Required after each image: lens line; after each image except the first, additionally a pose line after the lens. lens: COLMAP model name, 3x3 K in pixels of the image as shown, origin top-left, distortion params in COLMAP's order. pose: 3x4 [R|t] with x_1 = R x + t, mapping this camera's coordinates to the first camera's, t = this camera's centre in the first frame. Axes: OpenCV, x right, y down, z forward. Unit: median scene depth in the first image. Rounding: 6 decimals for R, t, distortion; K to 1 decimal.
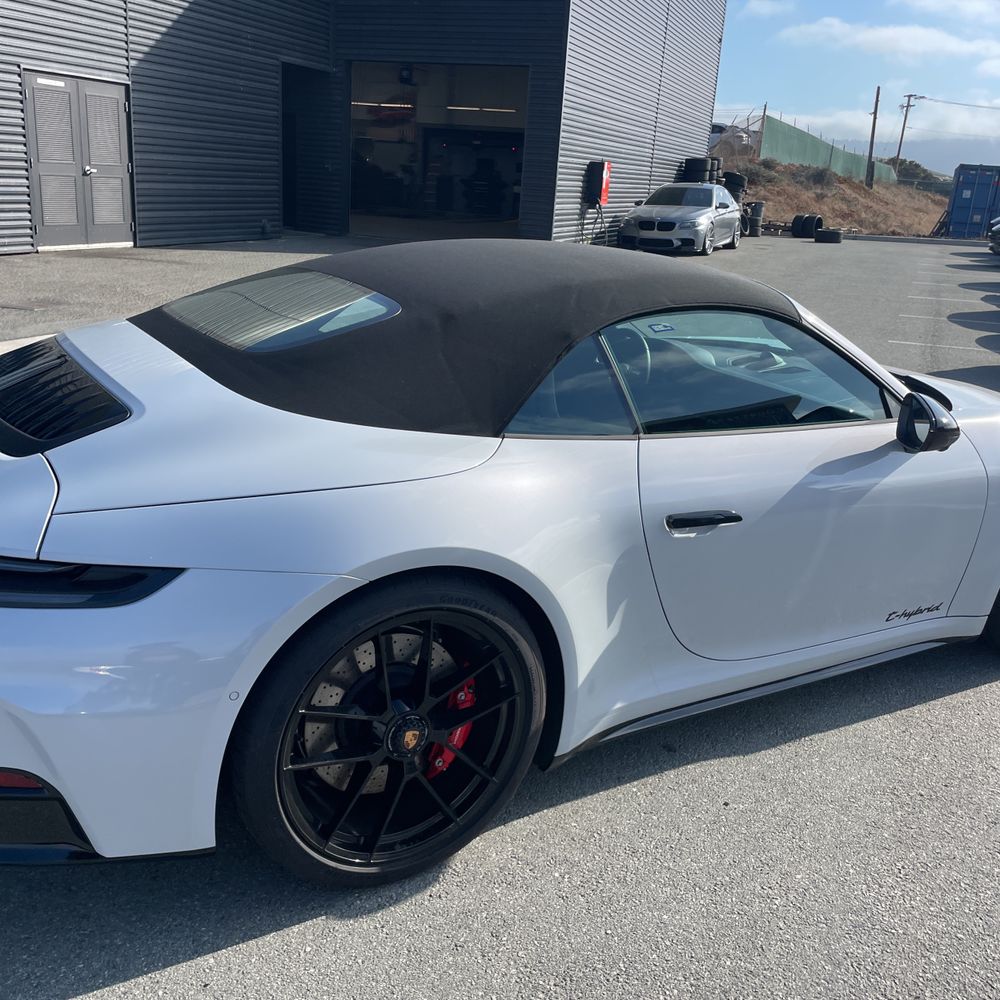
lens RADIAL K [[998.2, 0, 496.5], [0, 998.2, 493.8], [0, 0, 1]] dist [0.089206, -0.115301]
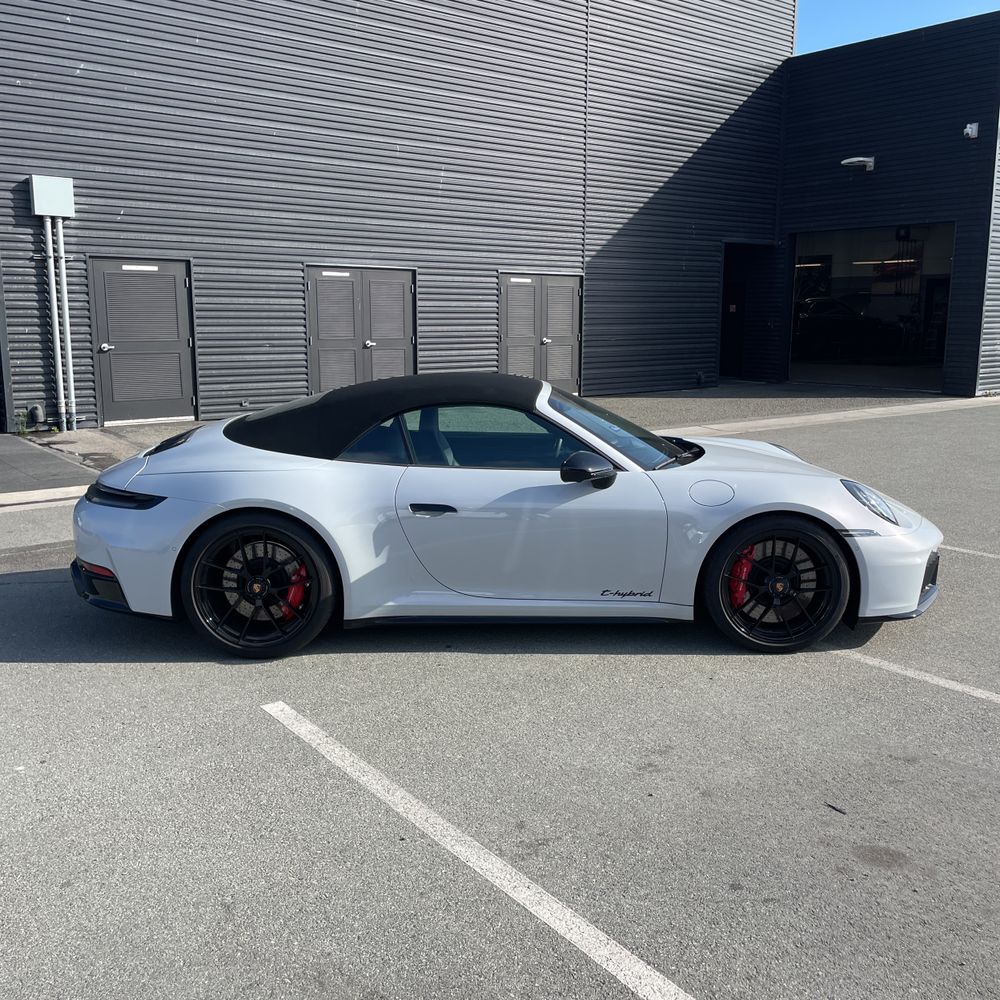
lens RADIAL K [[999.5, 0, 516.4], [0, 999.5, 477.4], [0, 0, 1]] dist [0.105208, -0.137793]
pose [[0.861011, 0.021785, -0.508119, 0.227187], [-0.104964, 0.985185, -0.135623, 0.036281], [0.497637, 0.170107, 0.850542, -0.096375]]
